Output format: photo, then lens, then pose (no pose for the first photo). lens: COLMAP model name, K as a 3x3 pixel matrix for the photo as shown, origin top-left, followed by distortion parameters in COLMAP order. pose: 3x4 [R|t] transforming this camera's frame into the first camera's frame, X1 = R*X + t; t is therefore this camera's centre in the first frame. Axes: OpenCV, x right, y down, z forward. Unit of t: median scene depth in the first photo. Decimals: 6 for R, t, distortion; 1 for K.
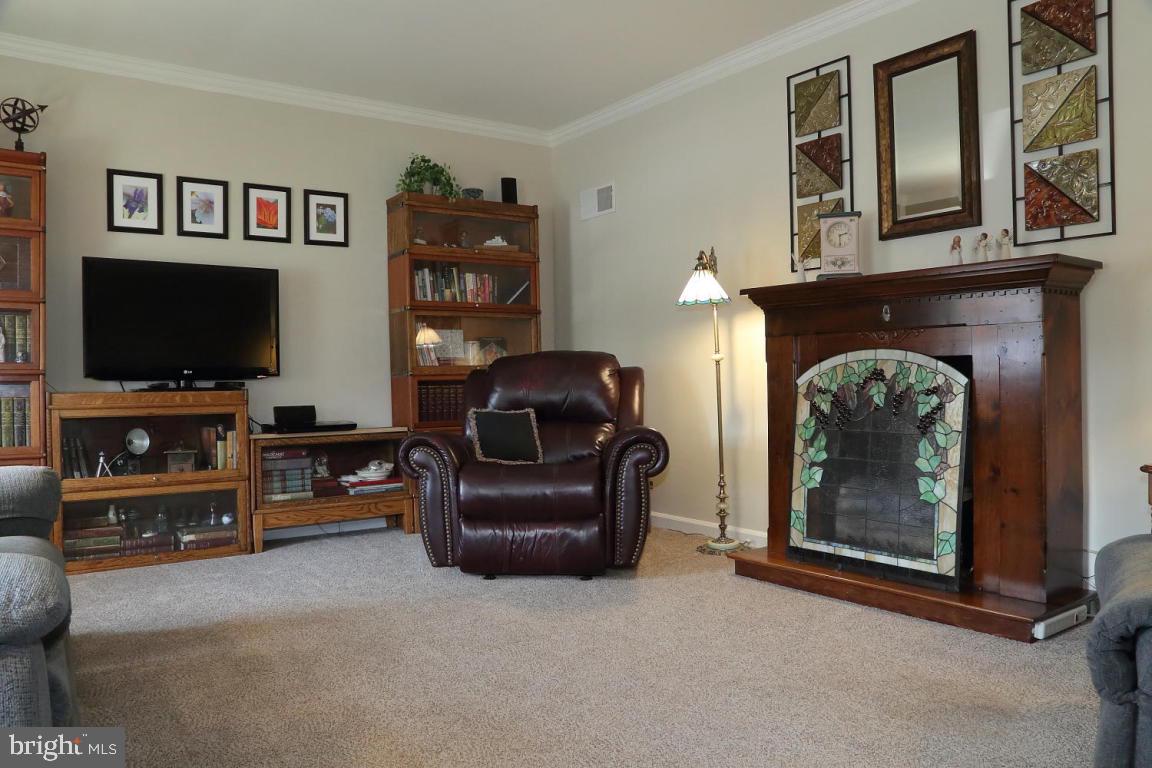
lens RADIAL K [[801.9, 0, 578.6], [0, 801.9, 388.4], [0, 0, 1]] dist [-0.116671, 0.071006]
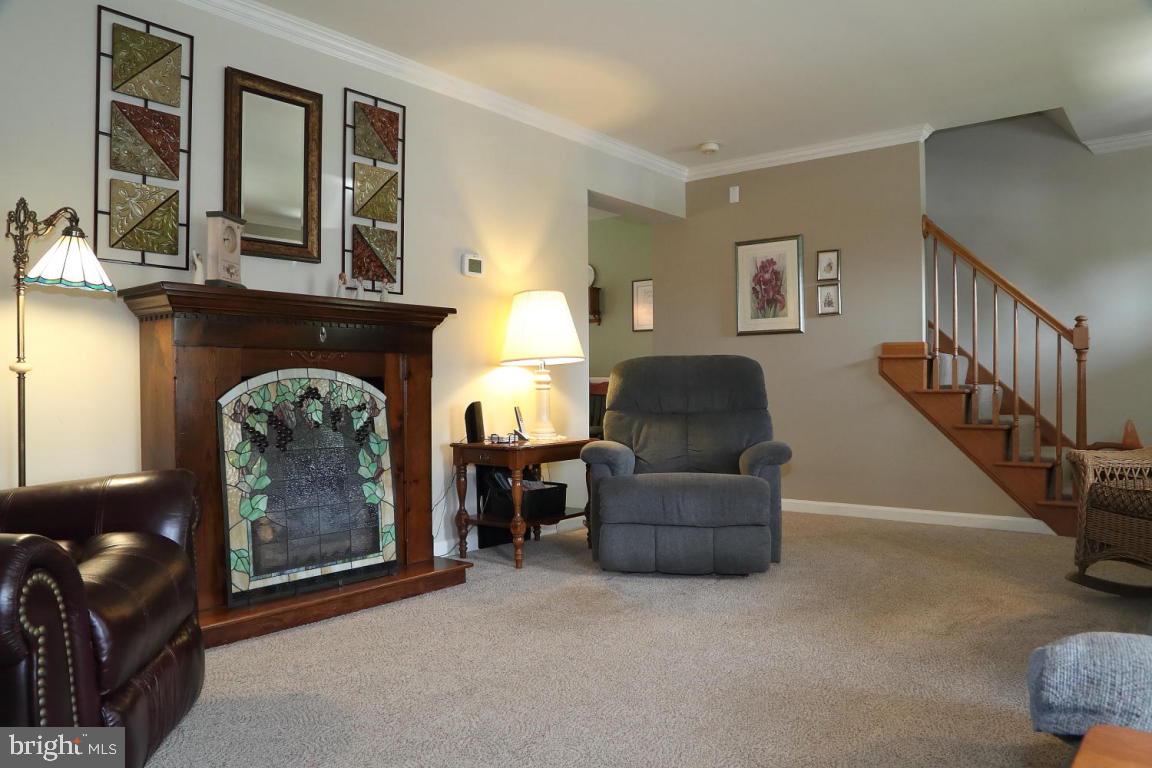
lens RADIAL K [[801.9, 0, 578.6], [0, 801.9, 388.4], [0, 0, 1]] dist [-0.116671, 0.071006]
pose [[-0.248949, 0.015495, 0.968393, -0.540165], [0.028001, 0.999569, -0.008795, -0.003569], [-0.968112, 0.024926, -0.249276, 0.707354]]
